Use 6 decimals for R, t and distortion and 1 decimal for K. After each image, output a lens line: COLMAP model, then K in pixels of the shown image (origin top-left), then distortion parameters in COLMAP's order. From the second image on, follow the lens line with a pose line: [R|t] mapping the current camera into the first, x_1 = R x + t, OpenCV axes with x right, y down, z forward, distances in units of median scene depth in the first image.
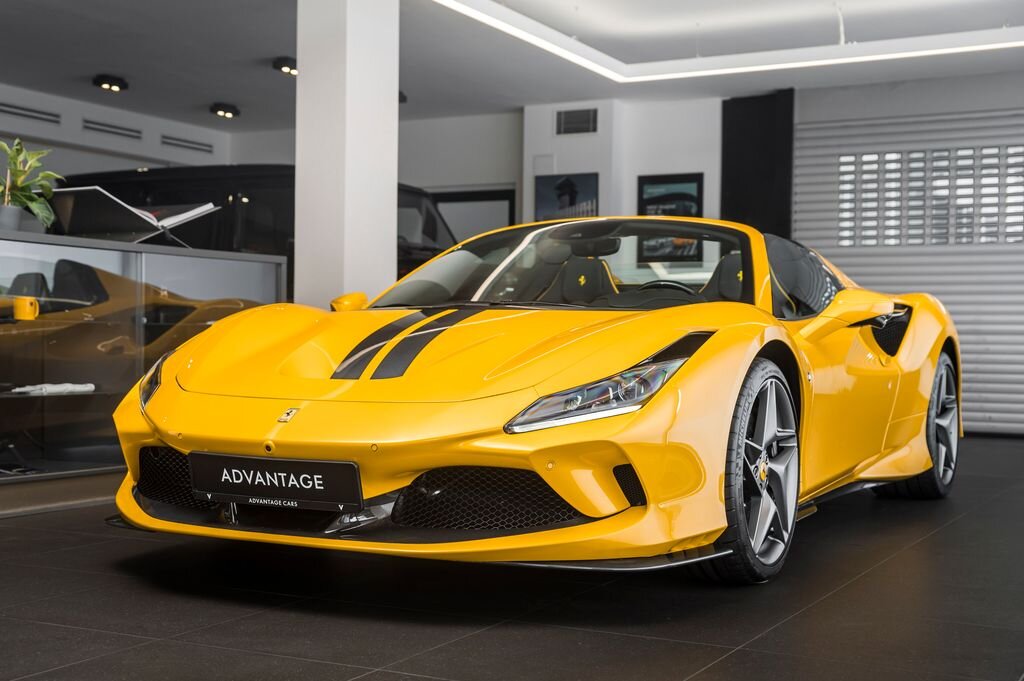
lens RADIAL K [[1459.2, 0, 511.4], [0, 1459.2, 342.1], [0, 0, 1]] dist [-0.058853, 0.000000]
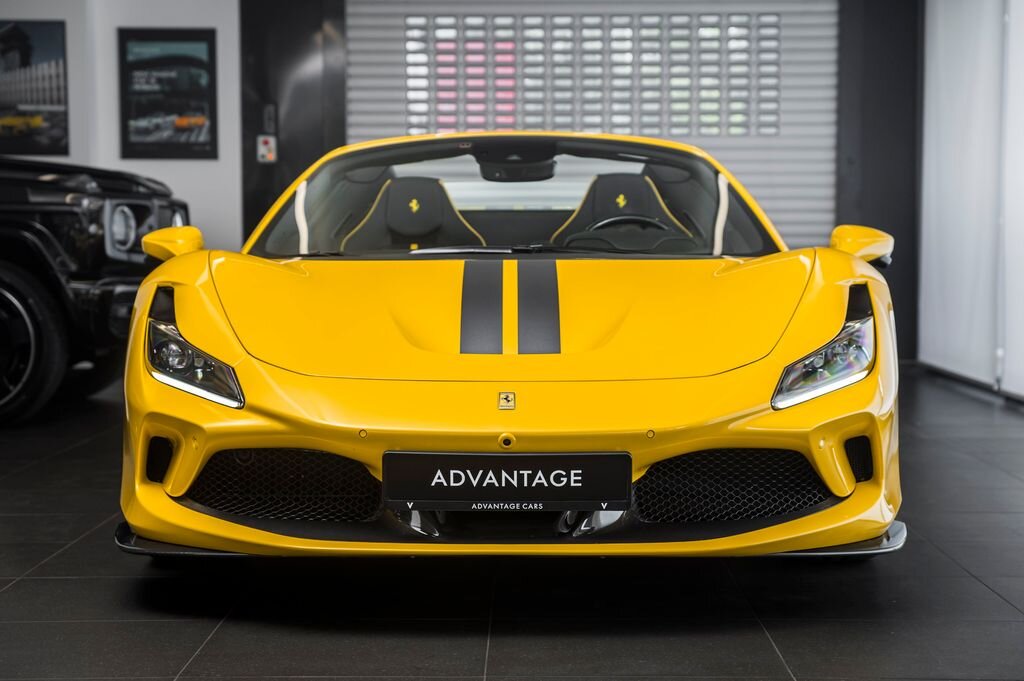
lens RADIAL K [[2136.5, 0, 502.5], [0, 2136.5, 341.0], [0, 0, 1]] dist [0.168479, 0.000000]
pose [[0.873891, -0.034983, 0.484861, -0.755750], [0.008571, 0.998361, 0.056585, -0.053860], [-0.486046, -0.045294, 0.872759, -0.064509]]
